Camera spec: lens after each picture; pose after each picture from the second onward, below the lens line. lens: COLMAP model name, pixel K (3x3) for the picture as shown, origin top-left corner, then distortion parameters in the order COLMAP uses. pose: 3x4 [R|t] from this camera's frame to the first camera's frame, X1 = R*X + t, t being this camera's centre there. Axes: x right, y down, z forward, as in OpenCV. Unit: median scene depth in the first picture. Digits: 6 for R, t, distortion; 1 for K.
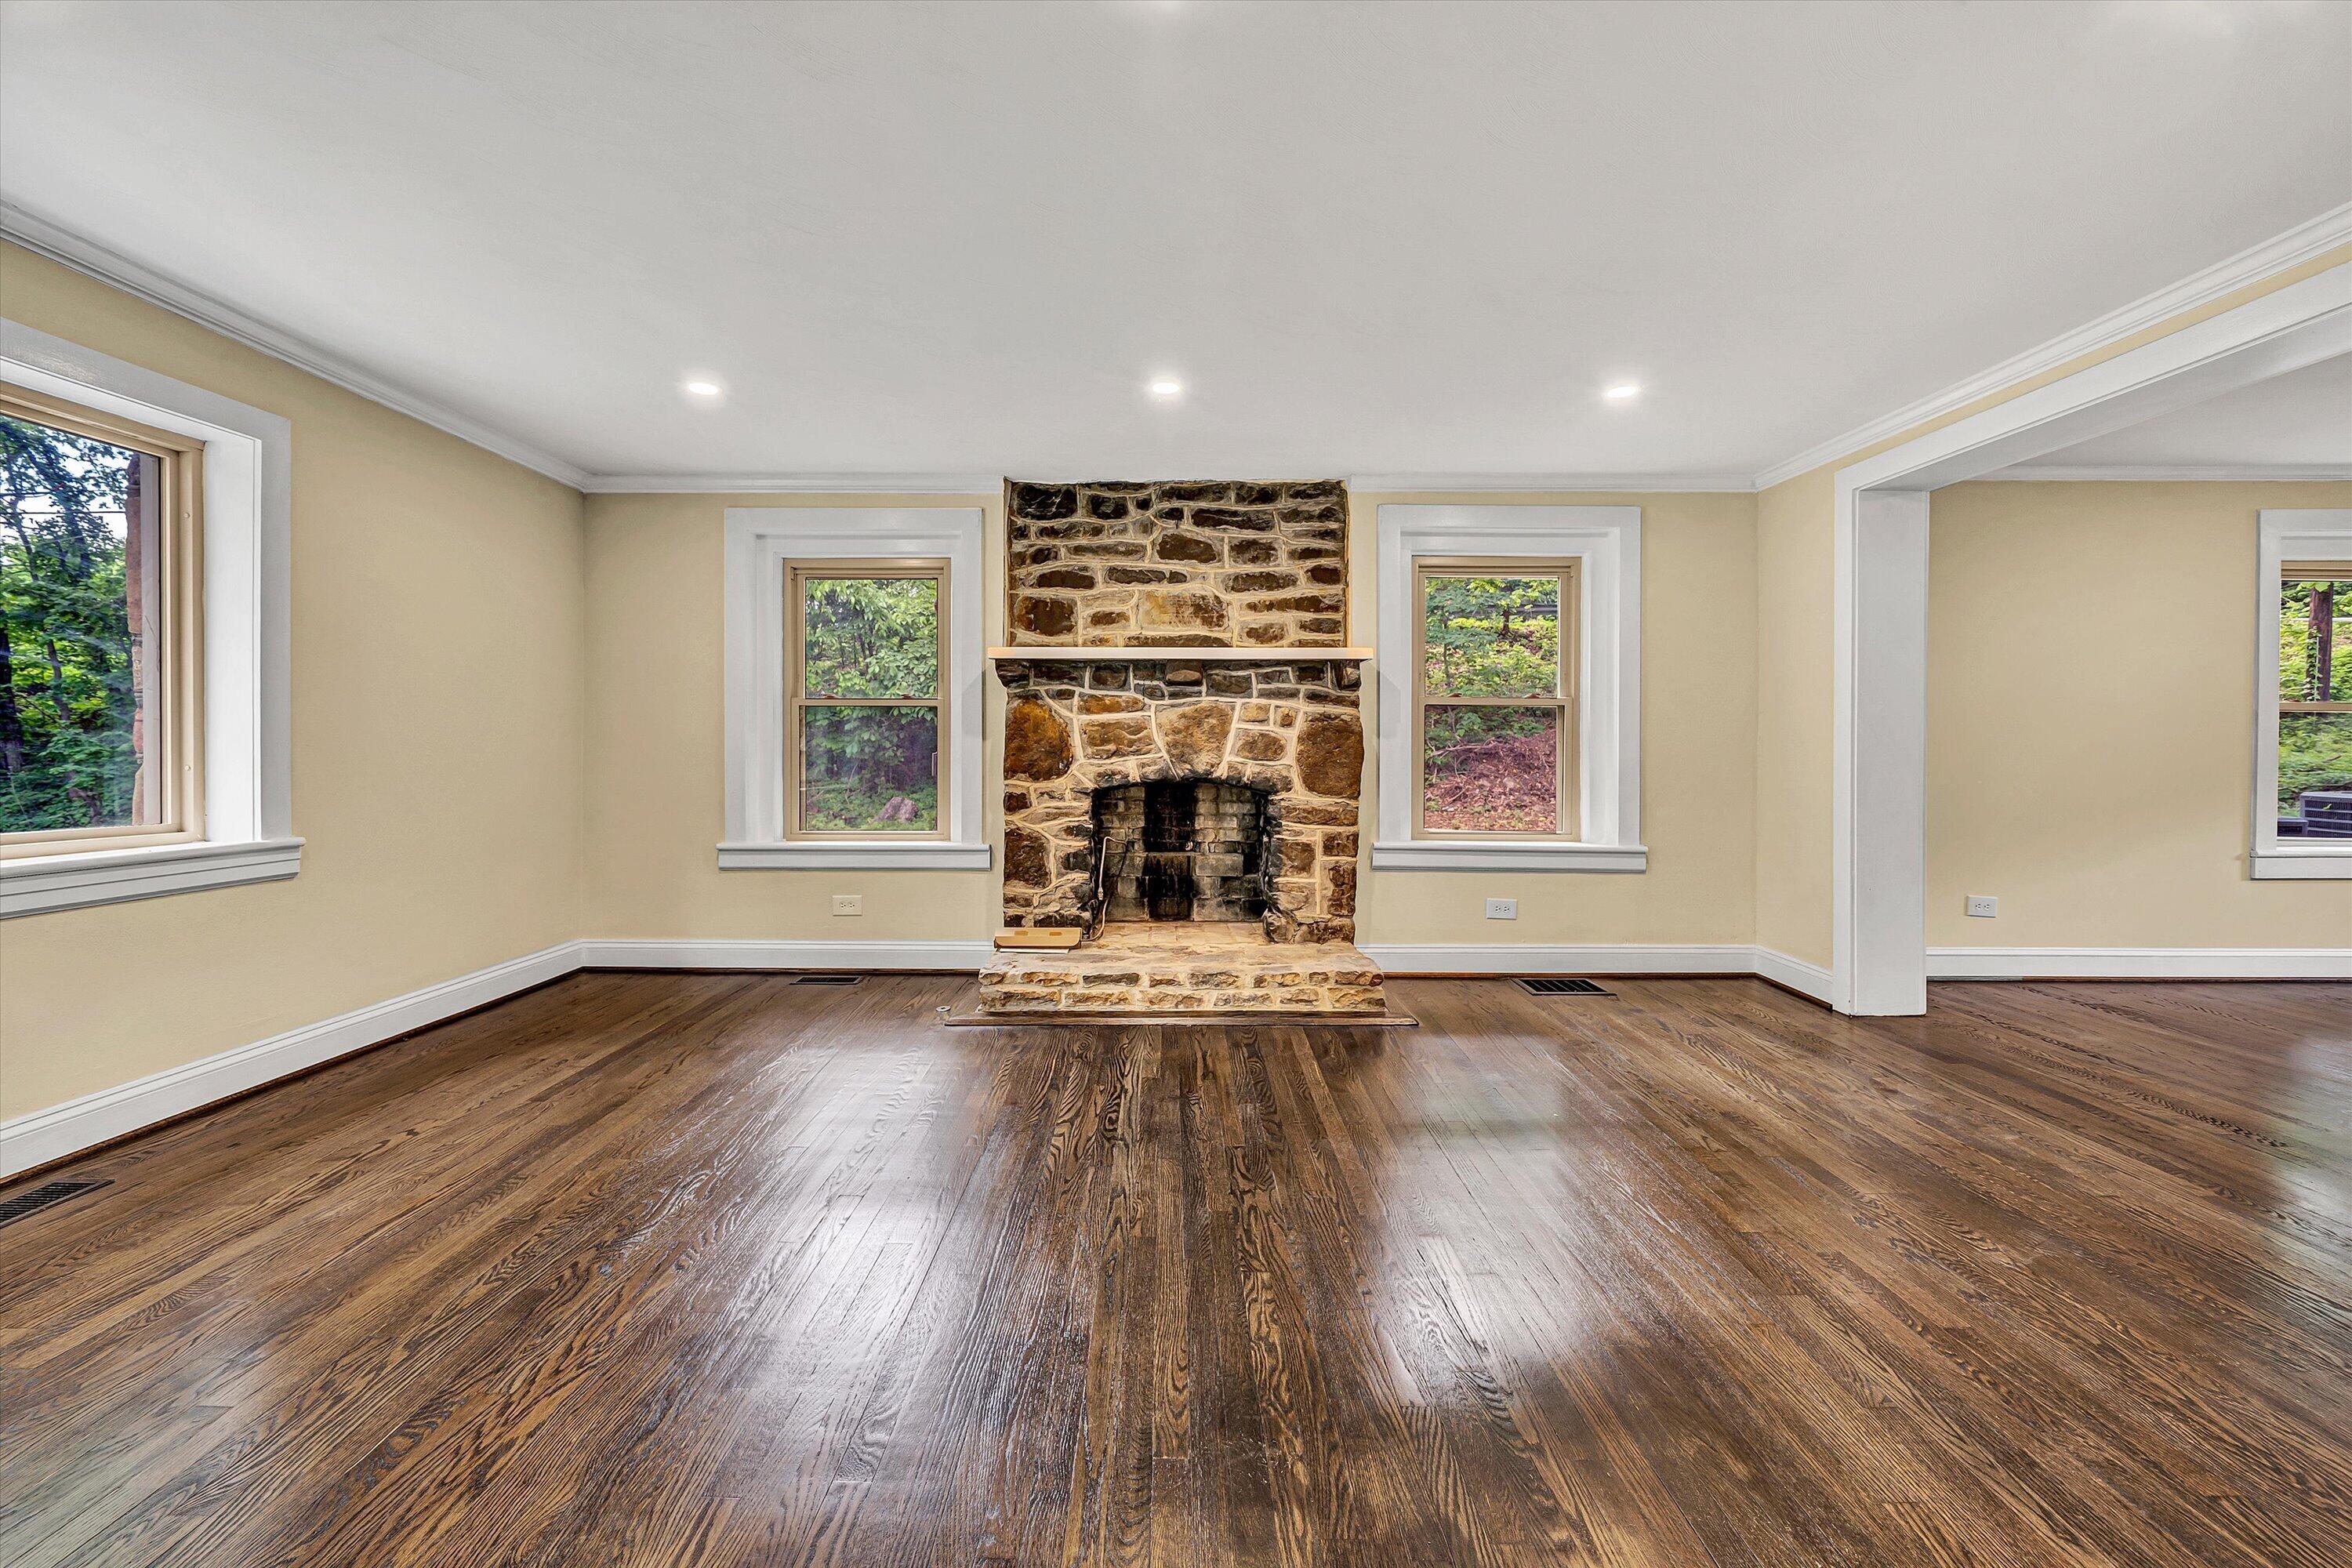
lens RADIAL K [[954.3, 0, 1155.3], [0, 954.3, 752.5], [0, 0, 1]] dist [0.002363, 0.000109]
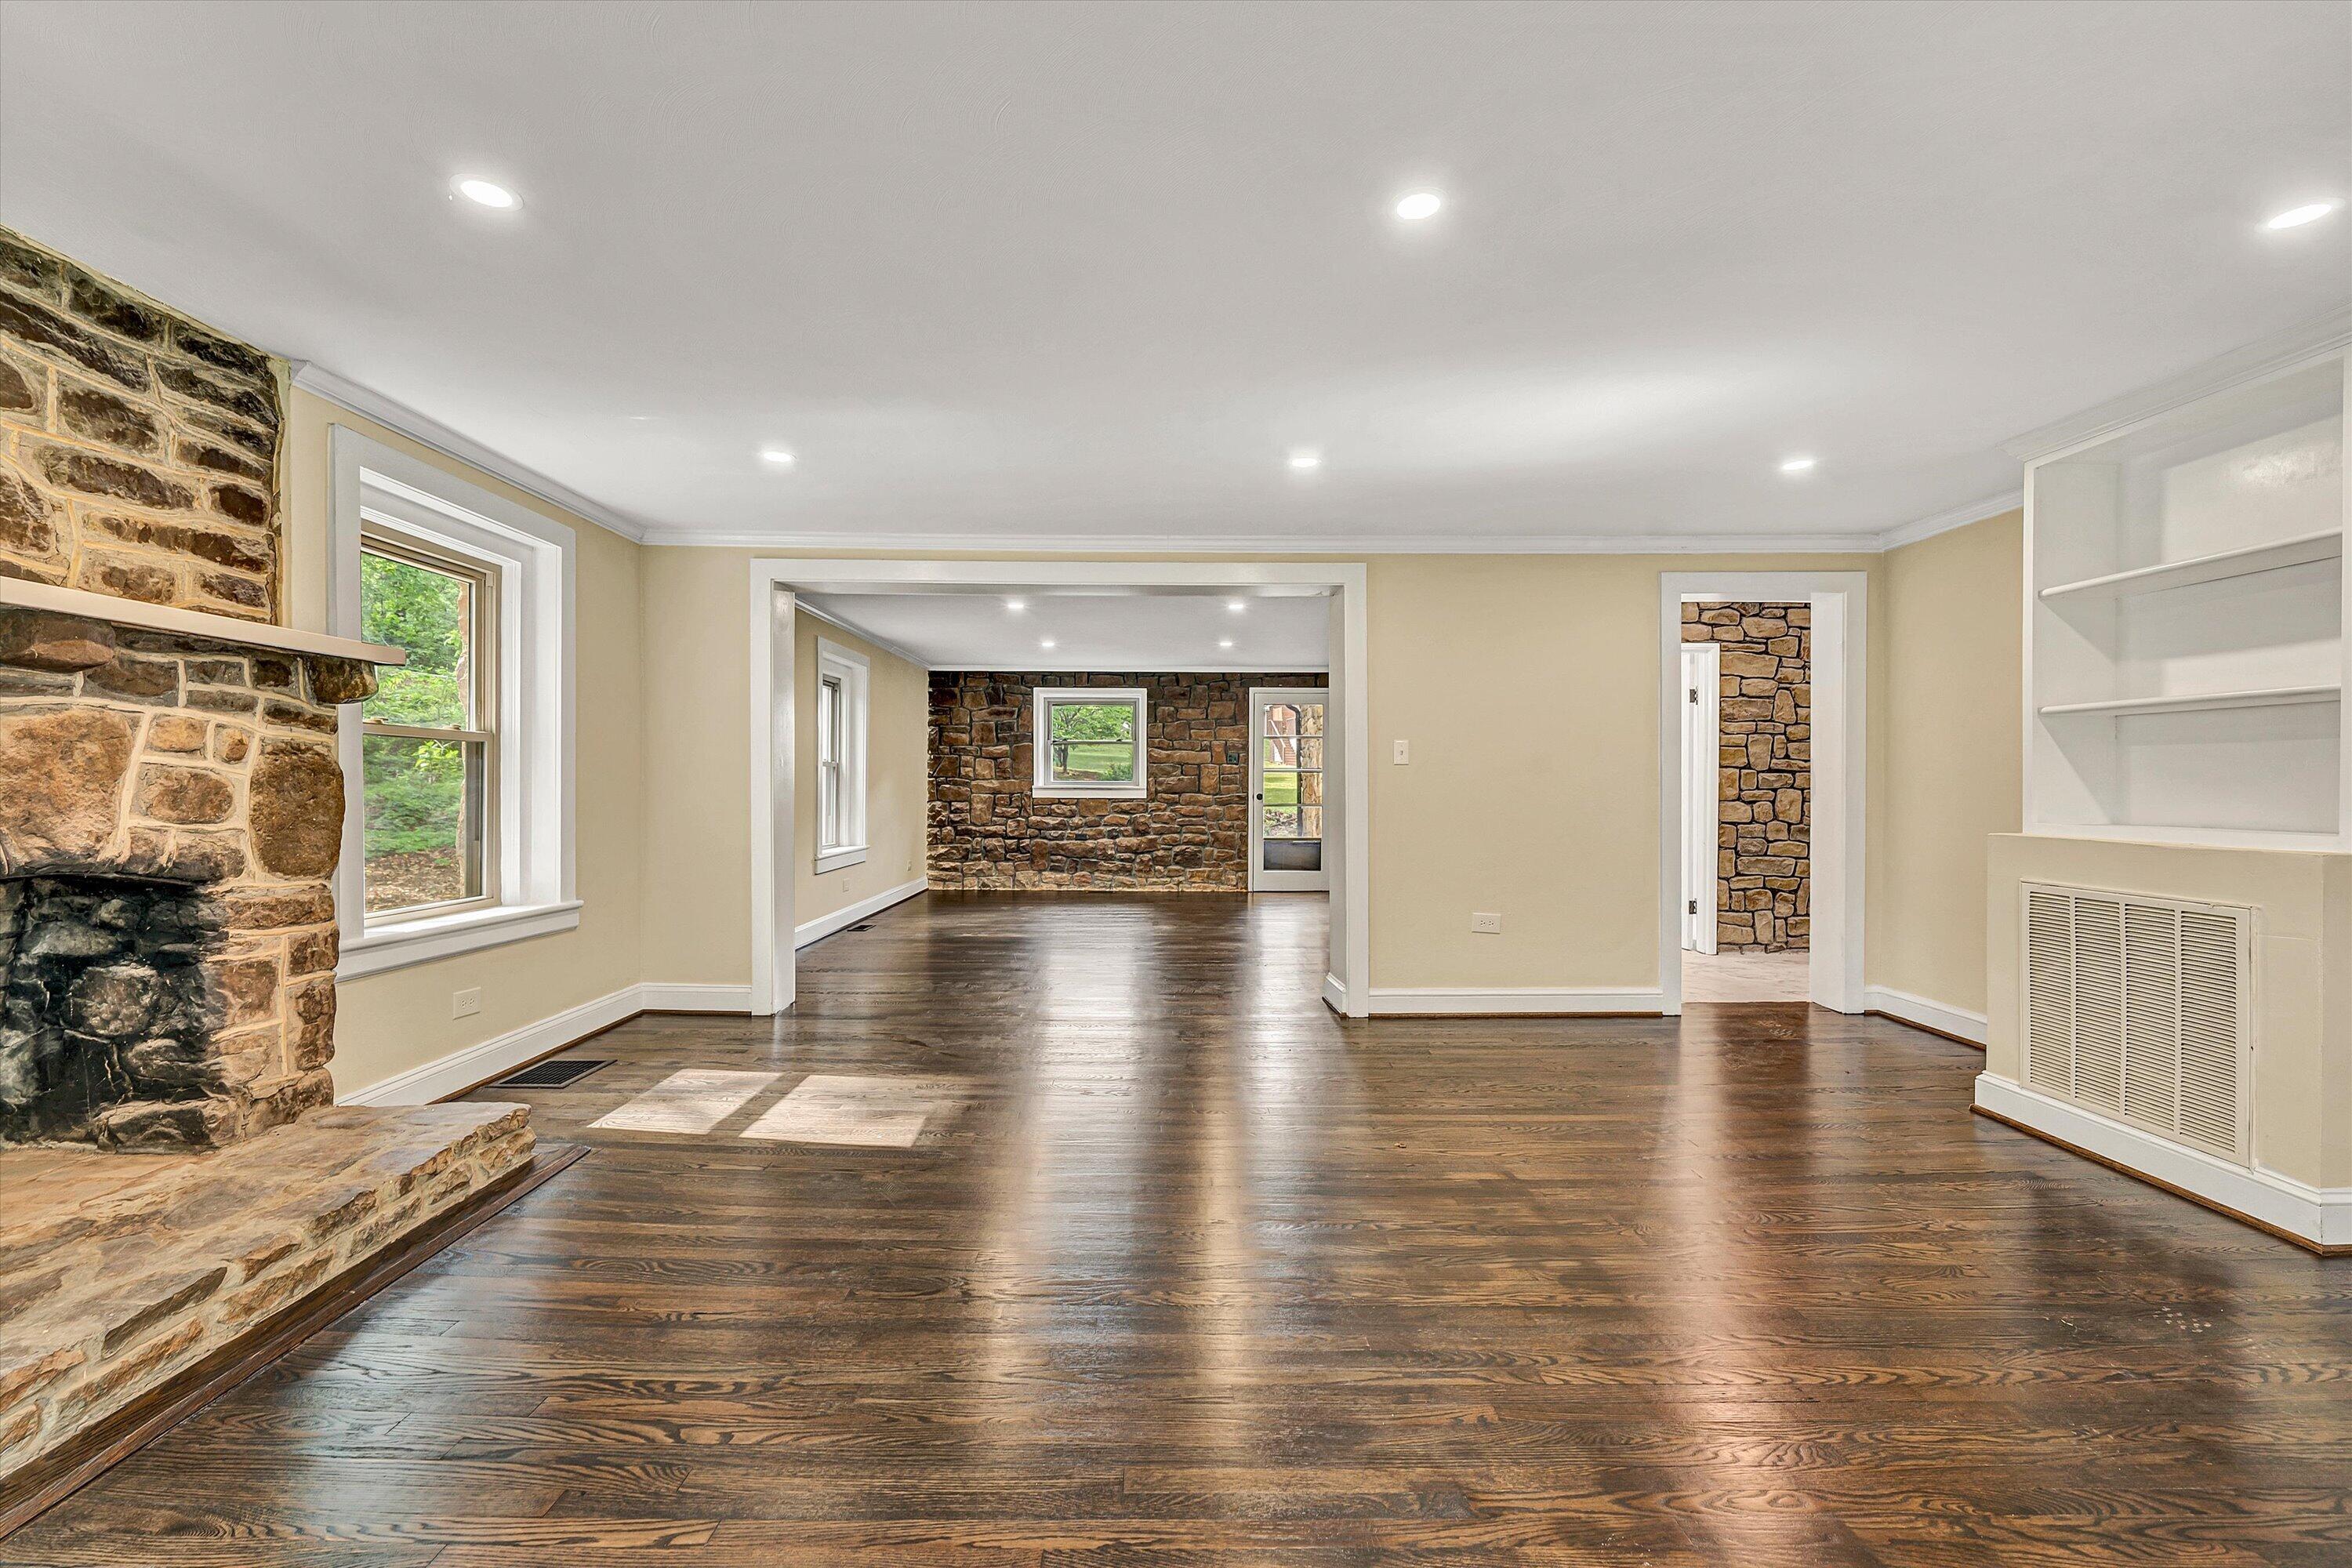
lens RADIAL K [[954.3, 0, 1215.5], [0, 954.3, 784.8], [0, 0, 1]] dist [0.002363, 0.000109]
pose [[-0.030271, 0.001060, 0.999541, -0.448109], [0.000244, 0.999999, -0.001053, -0.012670], [-0.999542, 0.000212, -0.030271, 0.432085]]
